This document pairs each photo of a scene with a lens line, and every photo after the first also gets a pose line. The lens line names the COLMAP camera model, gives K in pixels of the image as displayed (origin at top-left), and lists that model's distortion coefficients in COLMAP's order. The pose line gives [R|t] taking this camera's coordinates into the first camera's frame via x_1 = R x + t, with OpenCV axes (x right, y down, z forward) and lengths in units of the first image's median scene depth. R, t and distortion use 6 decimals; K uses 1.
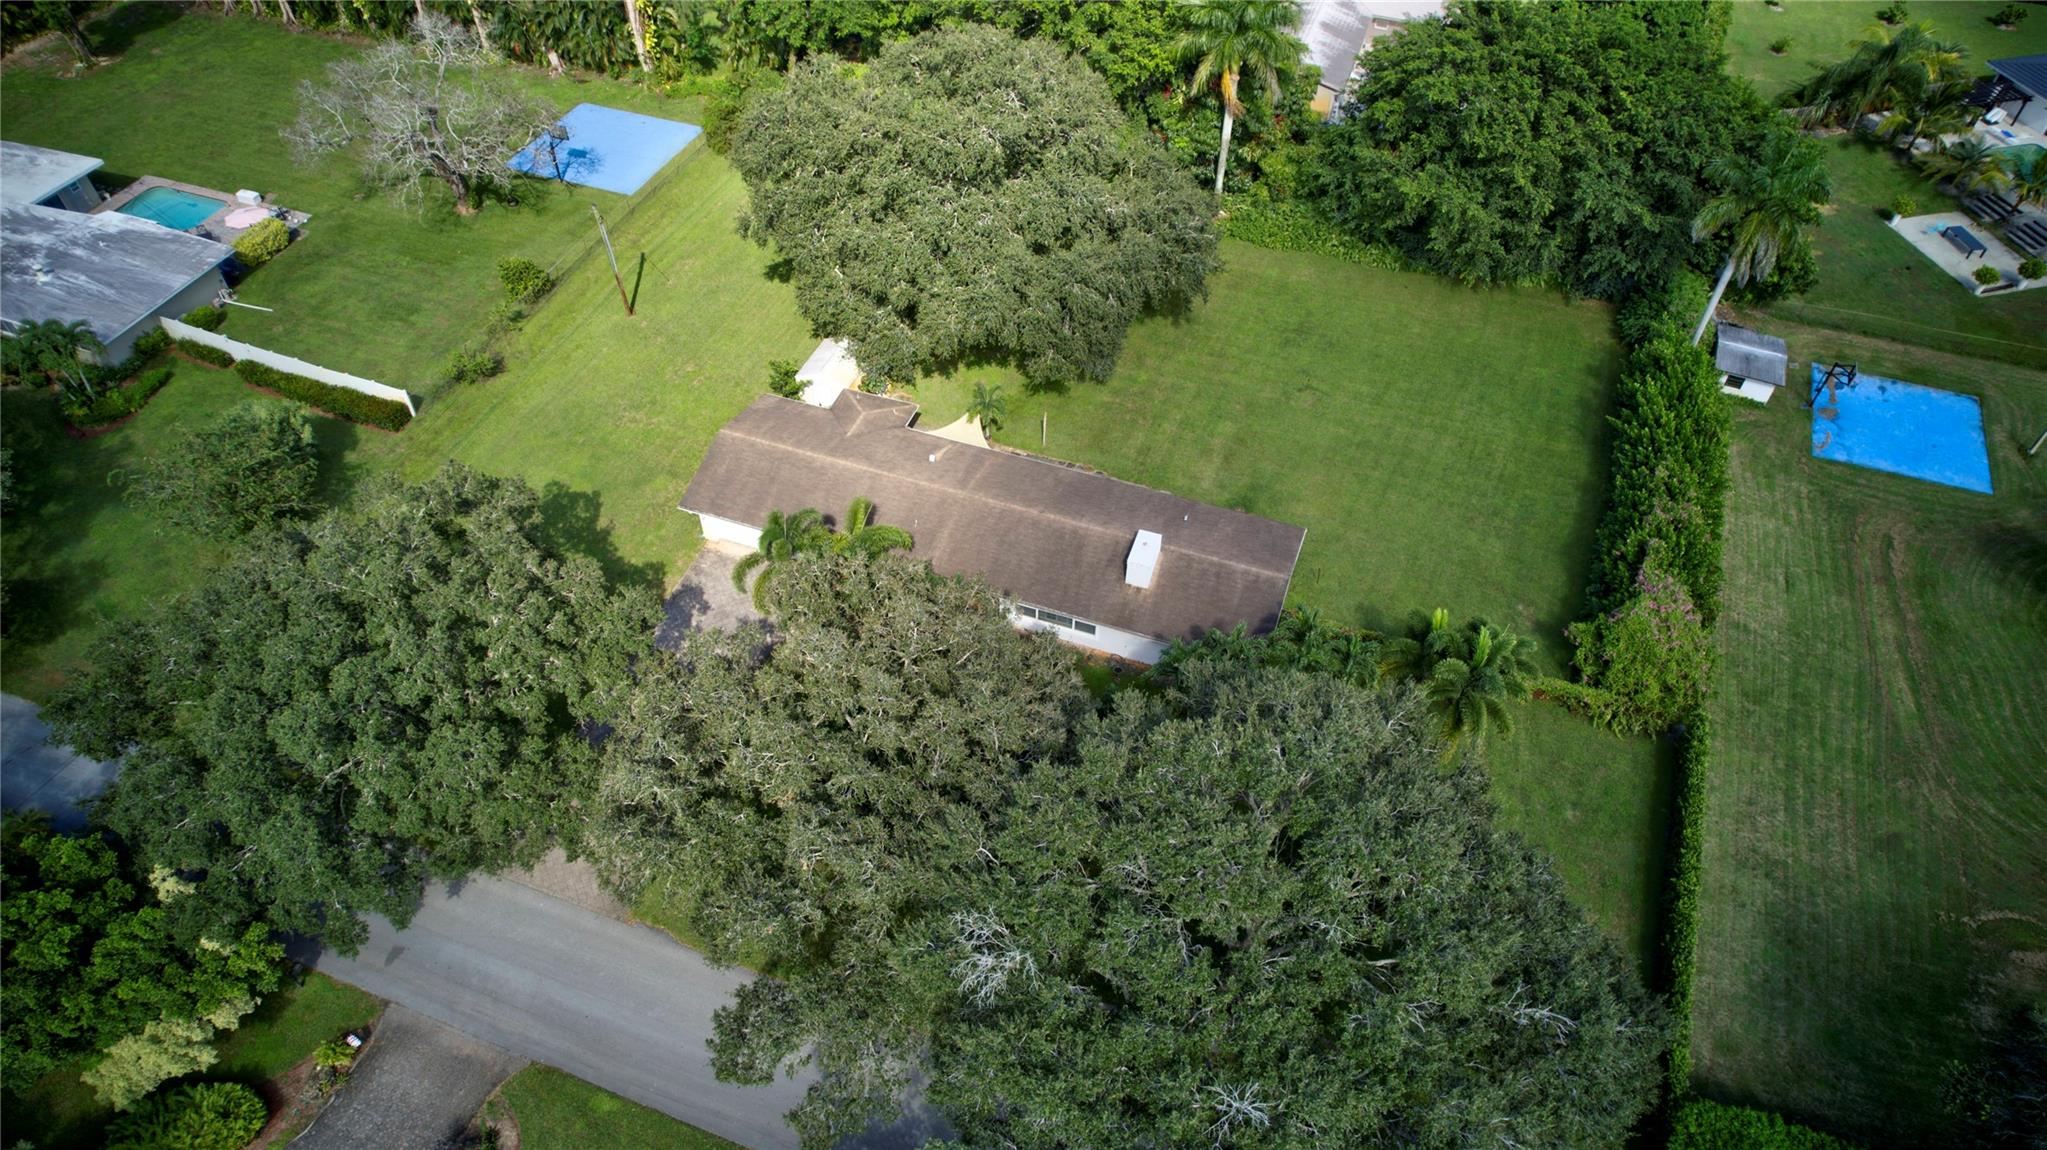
lens RADIAL K [[1319.9, 0, 1023.5], [0, 1319.9, 575.0], [0, 0, 1]] dist [-0.003911, -0.001074]
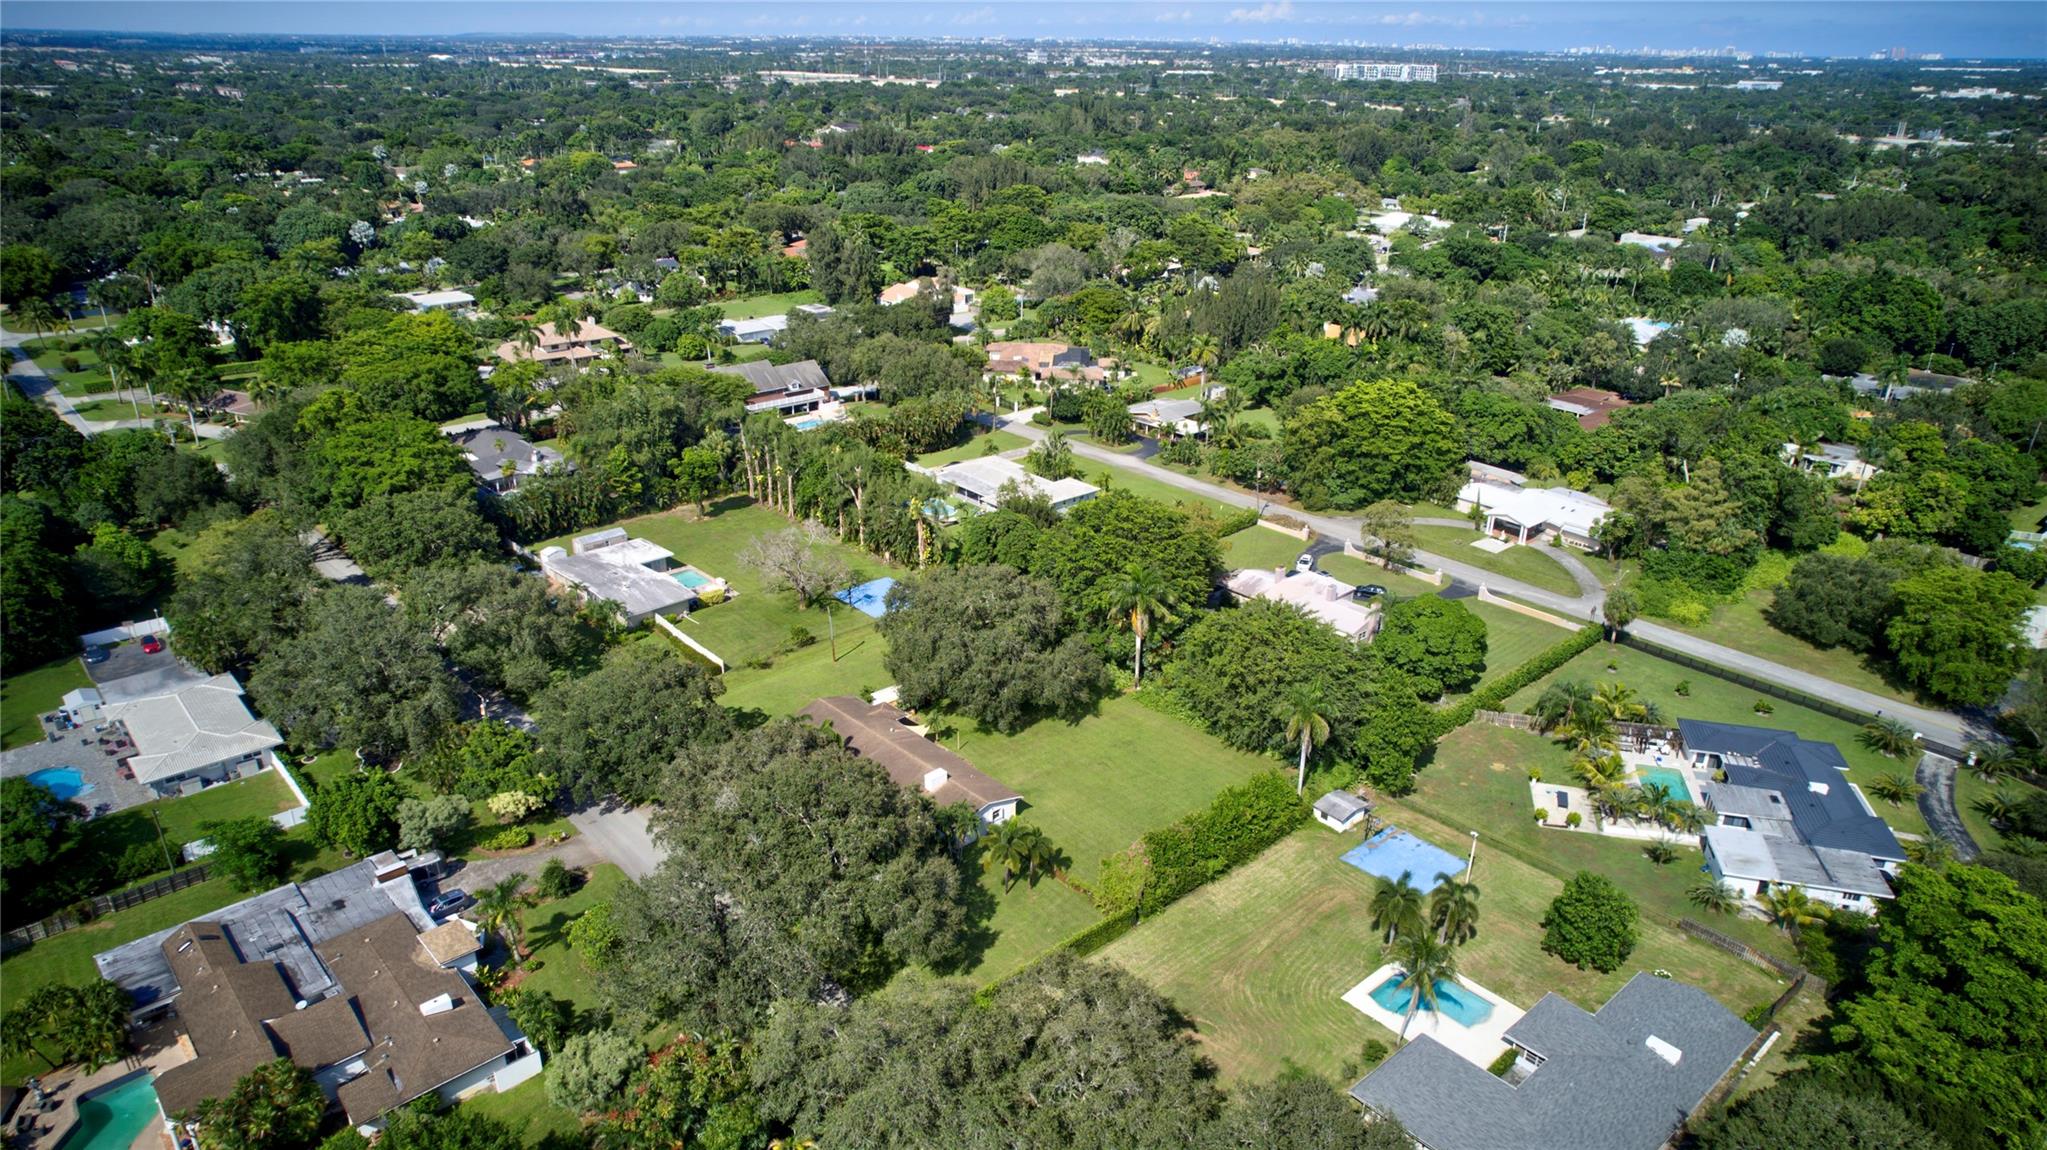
lens RADIAL K [[1319.9, 0, 1023.5], [0, 1319.9, 575.0], [0, 0, 1]] dist [-0.003911, -0.001074]
pose [[0.889285, 0.180414, -0.420265, 0.841033], [-0.339330, 0.876367, -0.341814, 0.304239], [0.306638, 0.446578, 0.840560, -0.738101]]
